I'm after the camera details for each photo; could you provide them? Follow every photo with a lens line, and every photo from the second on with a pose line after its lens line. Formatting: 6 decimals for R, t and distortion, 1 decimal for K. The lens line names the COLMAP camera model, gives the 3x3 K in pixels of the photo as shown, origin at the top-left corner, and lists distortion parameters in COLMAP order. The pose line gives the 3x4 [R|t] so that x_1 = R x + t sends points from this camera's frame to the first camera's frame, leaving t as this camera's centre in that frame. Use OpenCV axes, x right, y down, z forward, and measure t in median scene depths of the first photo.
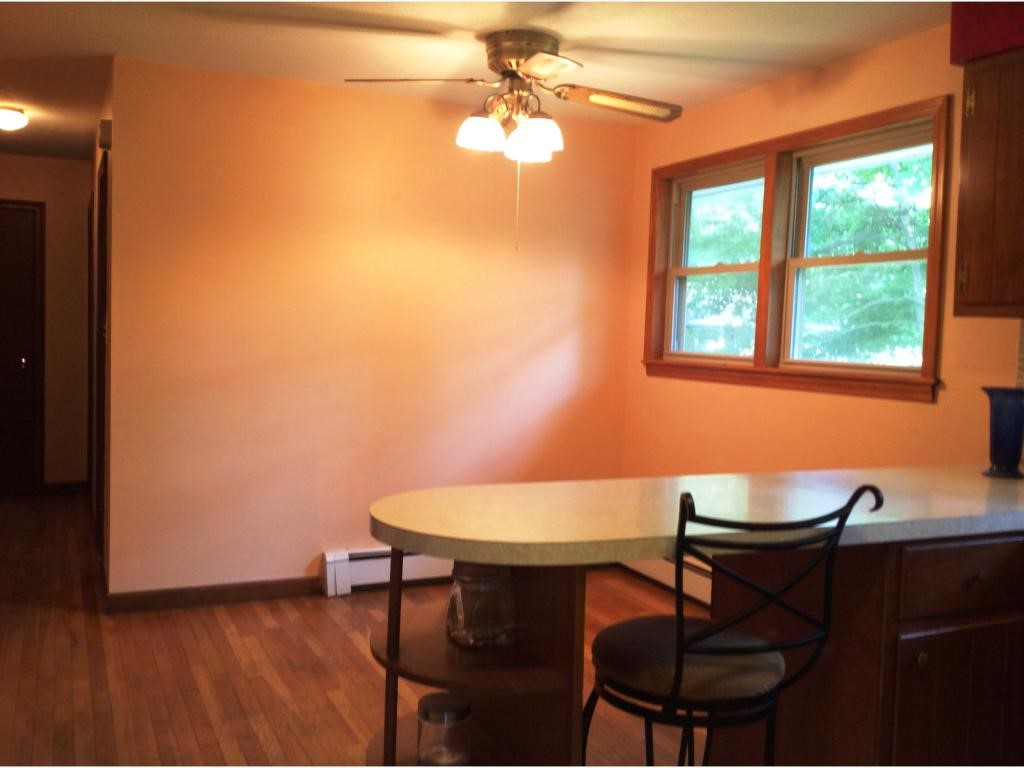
lens RADIAL K [[939.9, 0, 527.7], [0, 939.9, 384.5], [0, 0, 1]] dist [0.101781, -0.239730]
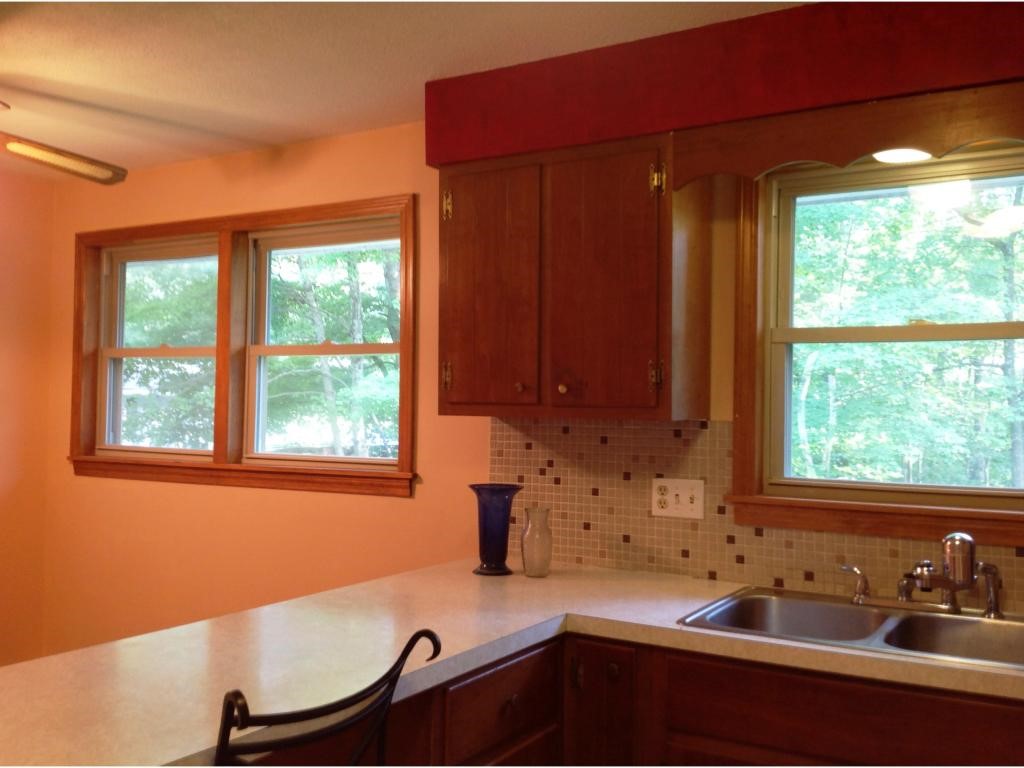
lens RADIAL K [[939.9, 0, 527.7], [0, 939.9, 384.5], [0, 0, 1]] dist [0.101781, -0.239730]
pose [[0.824426, -0.001613, 0.565968, -0.024355], [0.043443, 0.997226, -0.060440, -0.026574], [-0.564301, 0.074416, 0.822209, 0.086247]]
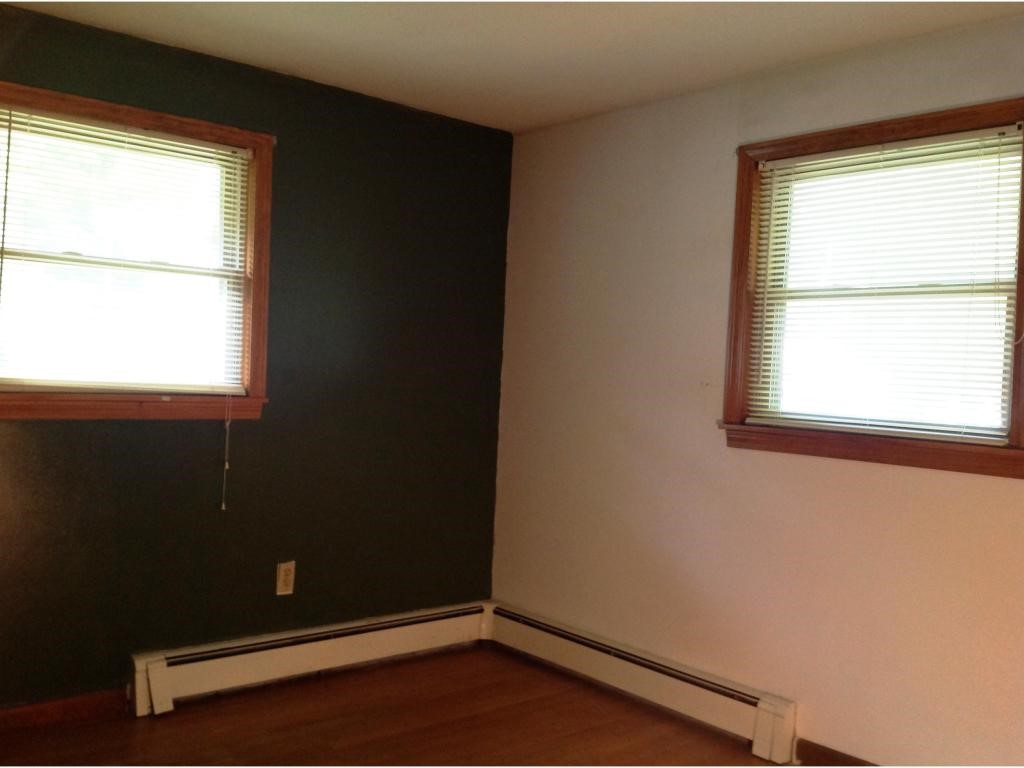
lens RADIAL K [[939.9, 0, 527.7], [0, 939.9, 384.5], [0, 0, 1]] dist [0.101781, -0.239730]
pose [[0.971263, 0.013803, 0.237608, -0.229753], [-0.006290, 0.999457, -0.032348, -0.036799], [-0.237926, 0.029924, 0.970822, 0.464838]]
